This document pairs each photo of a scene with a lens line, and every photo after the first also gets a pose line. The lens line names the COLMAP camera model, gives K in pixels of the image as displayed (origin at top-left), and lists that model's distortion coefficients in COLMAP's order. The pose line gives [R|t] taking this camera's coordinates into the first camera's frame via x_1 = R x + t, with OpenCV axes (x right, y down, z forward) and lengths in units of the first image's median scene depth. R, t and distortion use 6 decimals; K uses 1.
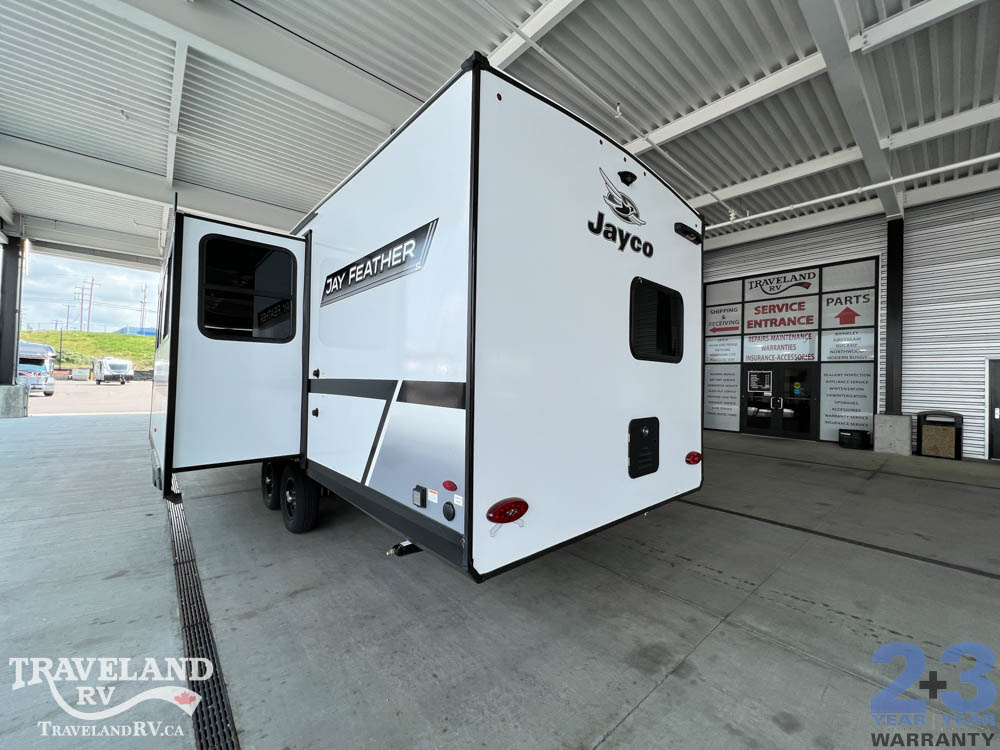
lens RADIAL K [[398.0, 0, 497.7], [0, 398.0, 372.9], [0, 0, 1]] dist [-0.001195, 0.000417]
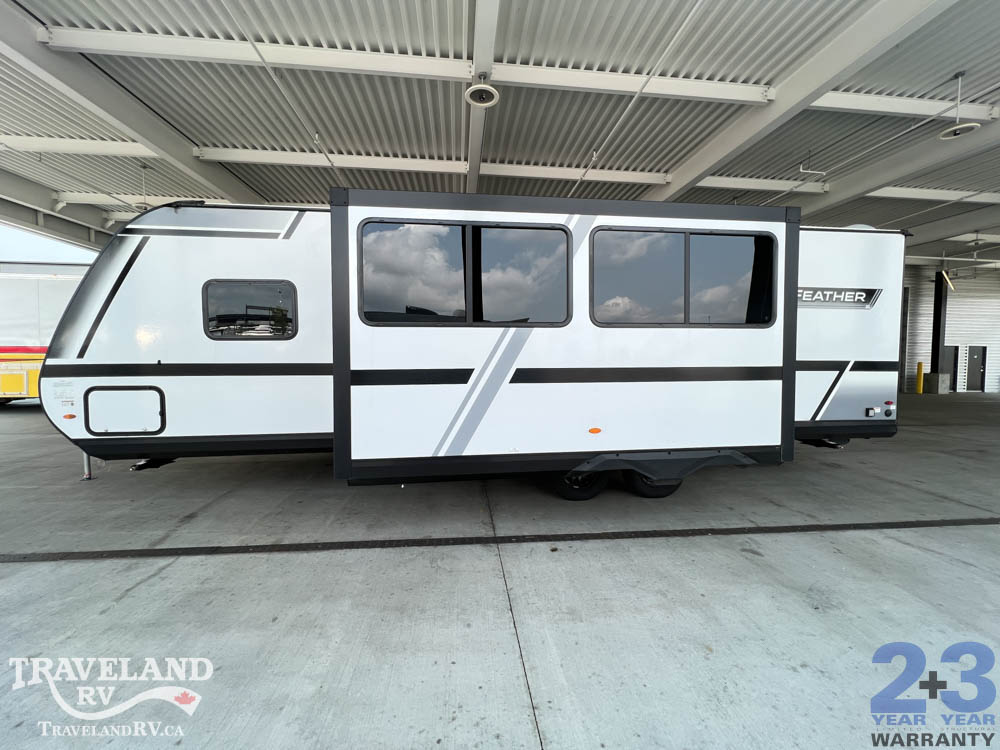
lens RADIAL K [[398.0, 0, 504.7], [0, 398.0, 375.6], [0, 0, 1]] dist [-0.001195, 0.000417]
pose [[0.571857, -0.055178, 0.818495, -2.678407], [-0.009274, 0.997237, 0.073707, -0.036292], [-0.820301, -0.049741, 0.569766, 1.187348]]
